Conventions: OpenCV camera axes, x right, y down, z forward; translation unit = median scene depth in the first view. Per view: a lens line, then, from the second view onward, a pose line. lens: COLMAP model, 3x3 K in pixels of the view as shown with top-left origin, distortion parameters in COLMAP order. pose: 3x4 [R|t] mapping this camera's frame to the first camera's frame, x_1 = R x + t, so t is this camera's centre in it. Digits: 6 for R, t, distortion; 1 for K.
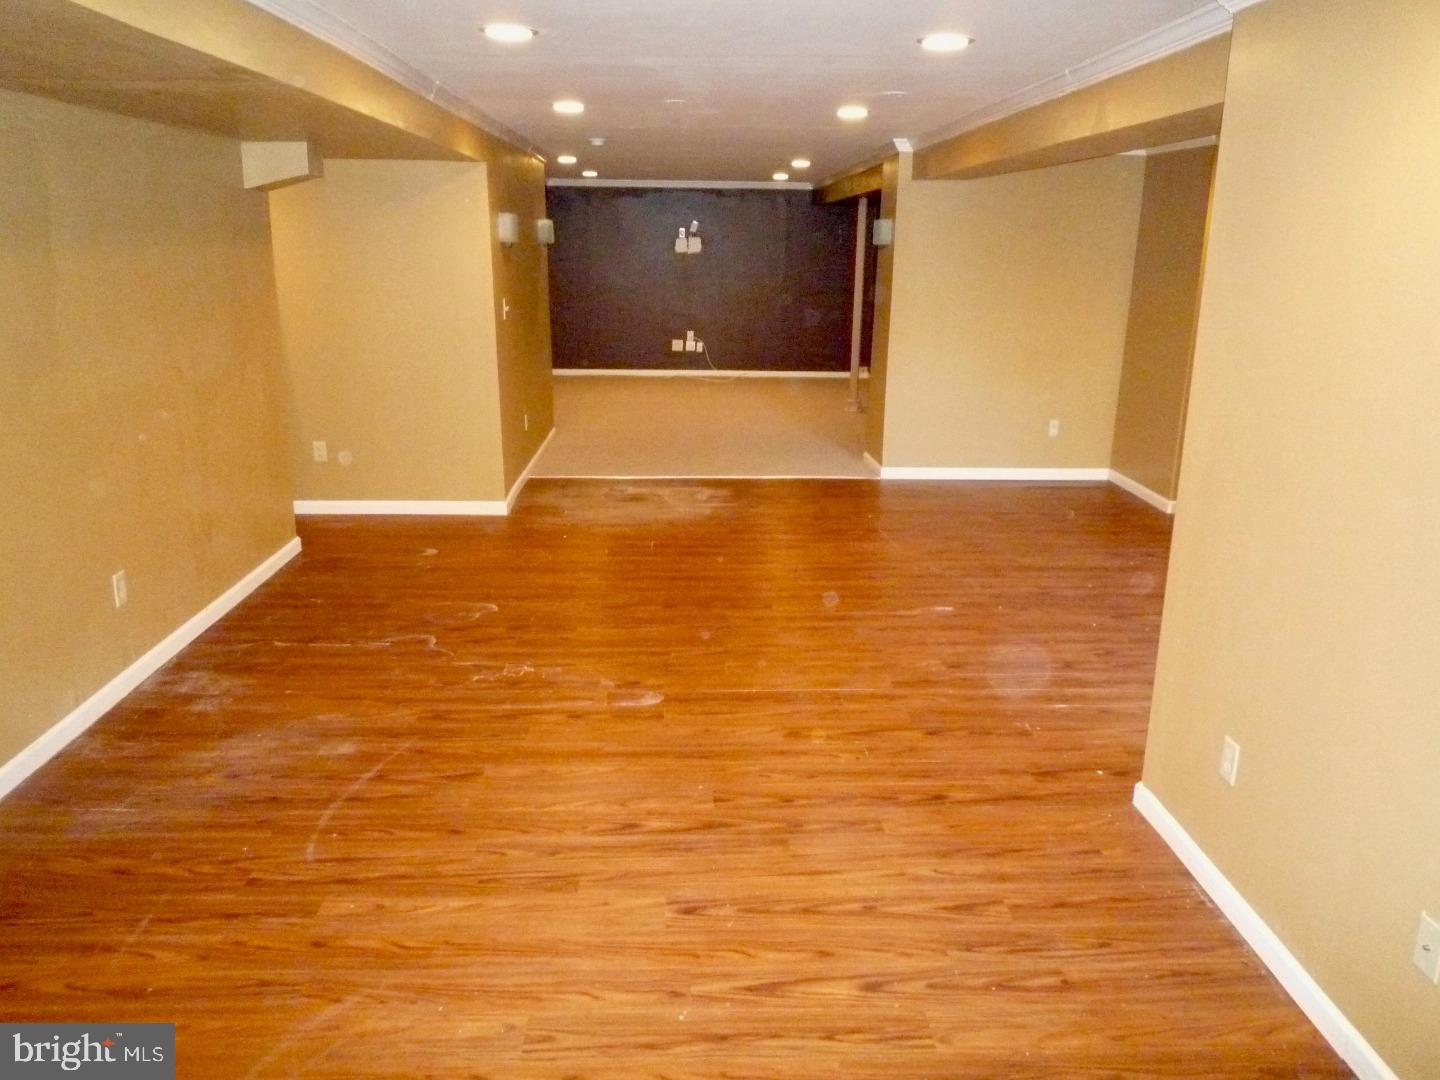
lens RADIAL K [[1067.4, 0, 723.5], [0, 1067.4, 535.7], [0, 0, 1]] dist [0.004531, -0.060544]
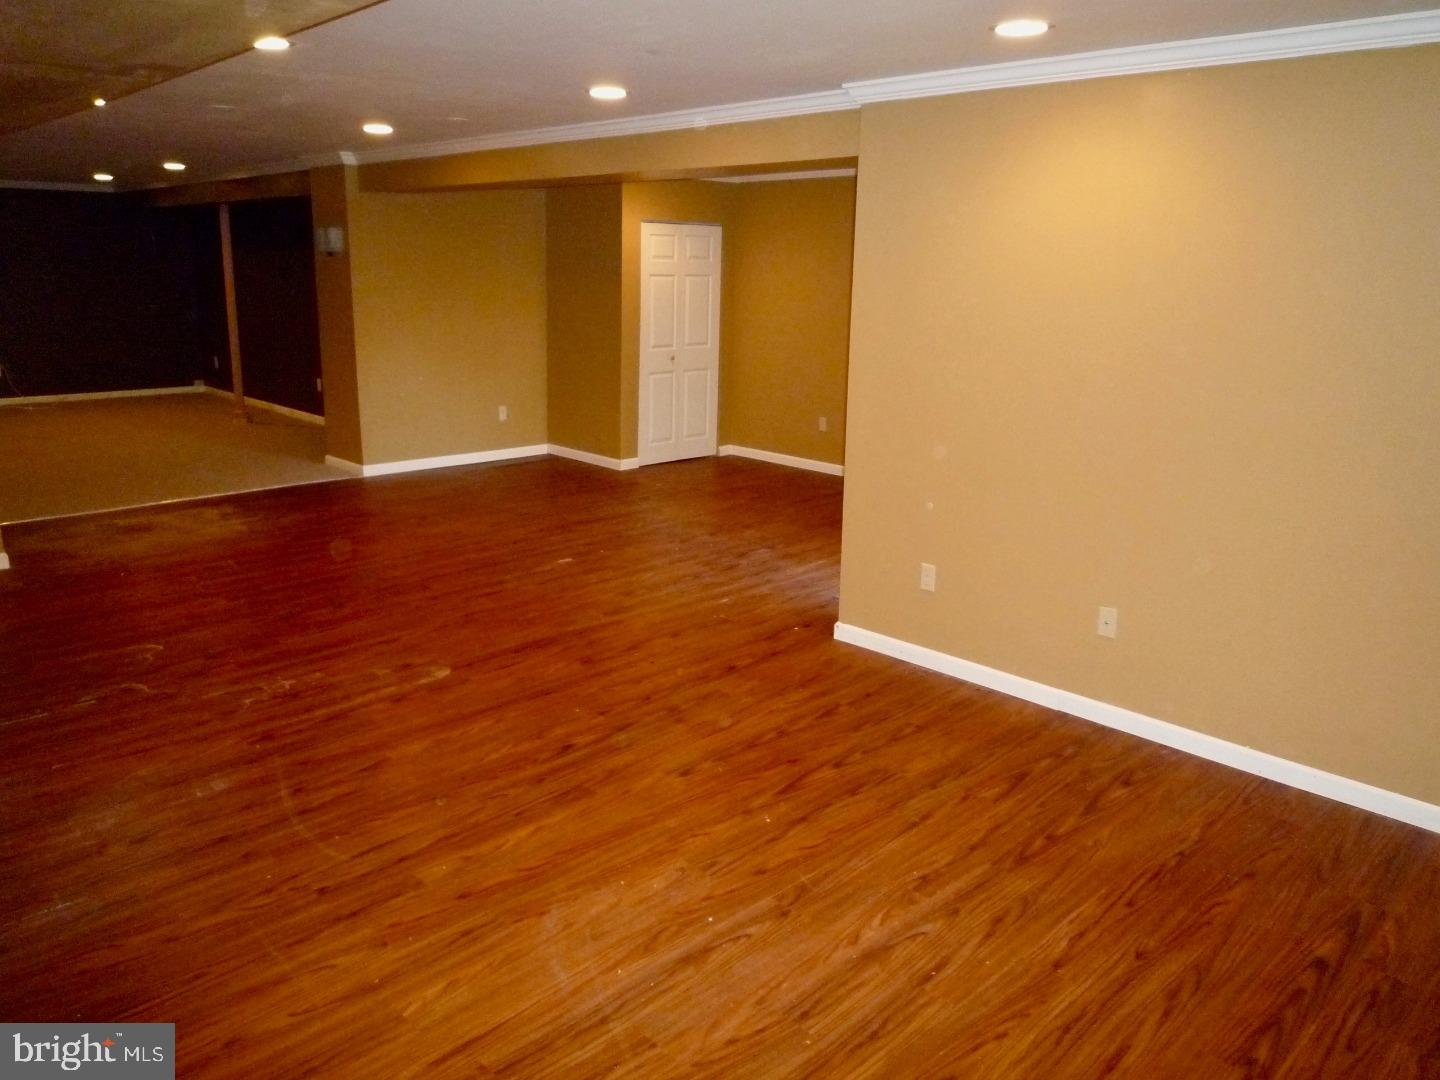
lens RADIAL K [[1067.4, 0, 723.5], [0, 1067.4, 535.7], [0, 0, 1]] dist [0.004531, -0.060544]
pose [[0.739246, -0.163956, 0.653172, -0.601456], [0.168019, 0.984142, 0.056874, 0.005127], [-0.652139, 0.067702, 0.755070, -0.010733]]
